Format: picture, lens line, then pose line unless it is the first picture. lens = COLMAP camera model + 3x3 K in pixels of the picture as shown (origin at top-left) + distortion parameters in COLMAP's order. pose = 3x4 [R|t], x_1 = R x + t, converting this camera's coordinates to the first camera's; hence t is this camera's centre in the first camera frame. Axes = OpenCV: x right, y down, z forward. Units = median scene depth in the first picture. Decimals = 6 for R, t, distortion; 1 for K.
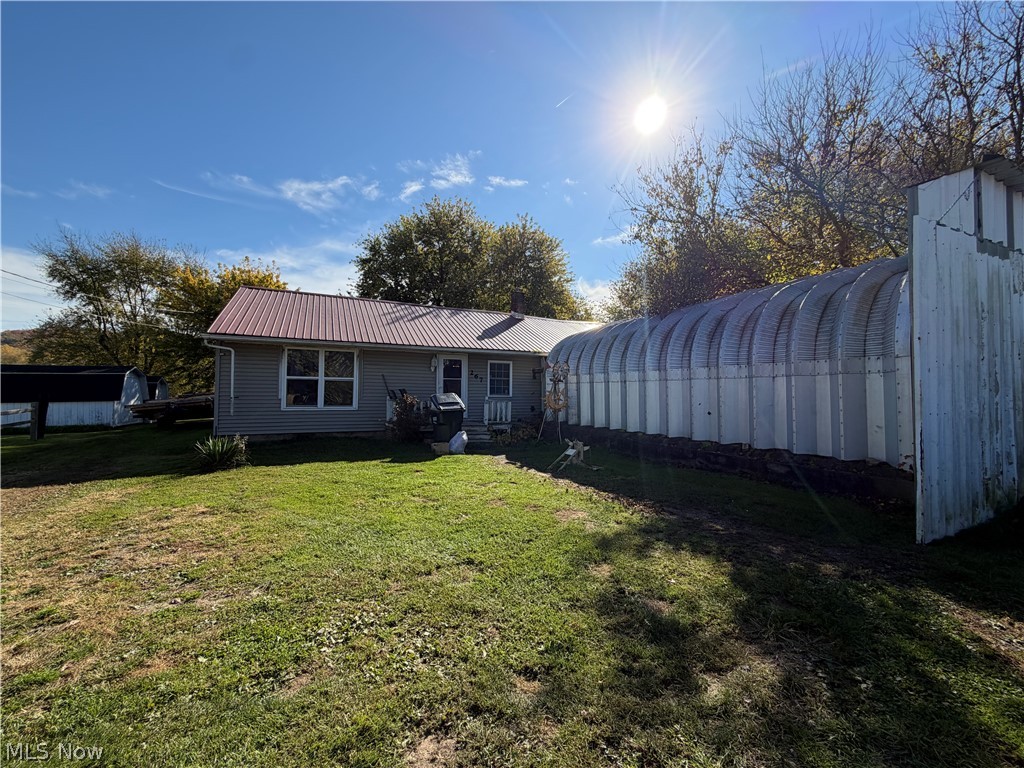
lens RADIAL K [[409.9, 0, 508.4], [0, 409.9, 383.0], [0, 0, 1]] dist [0.001726, 0.000065]
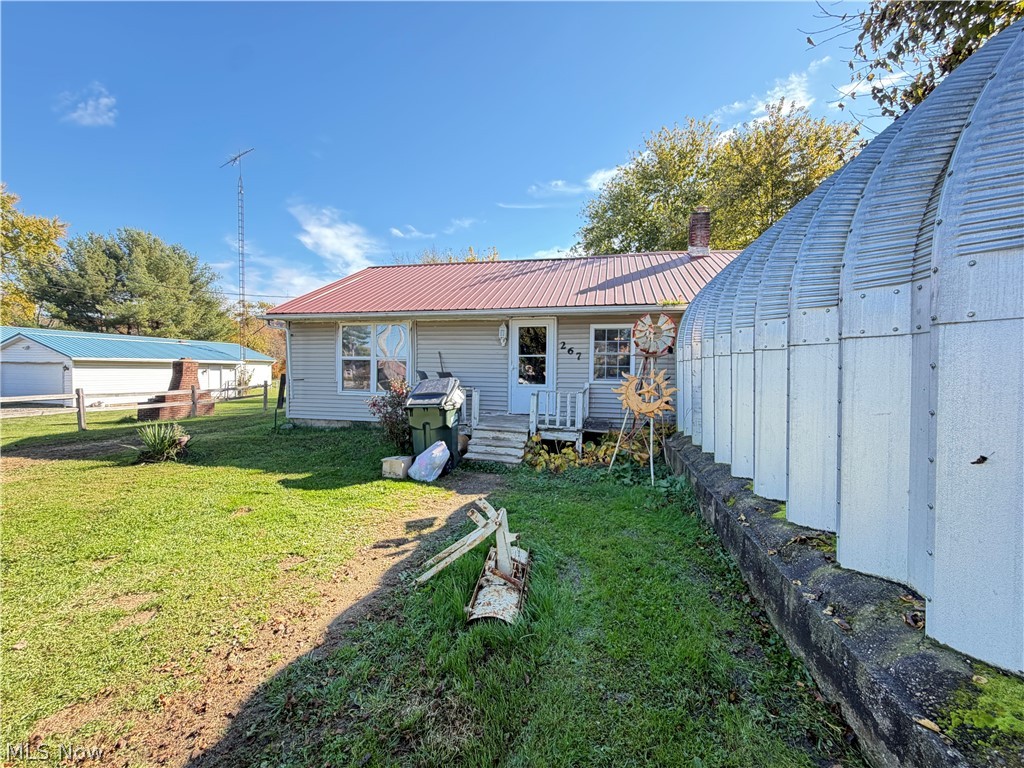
lens RADIAL K [[409.9, 0, 508.4], [0, 409.9, 383.0], [0, 0, 1]] dist [0.001726, 0.000065]
pose [[0.754373, 0.025801, -0.655938, 0.301882], [0.009245, 0.998711, 0.049916, 0.001028], [0.656380, -0.043720, 0.753162, 0.502886]]
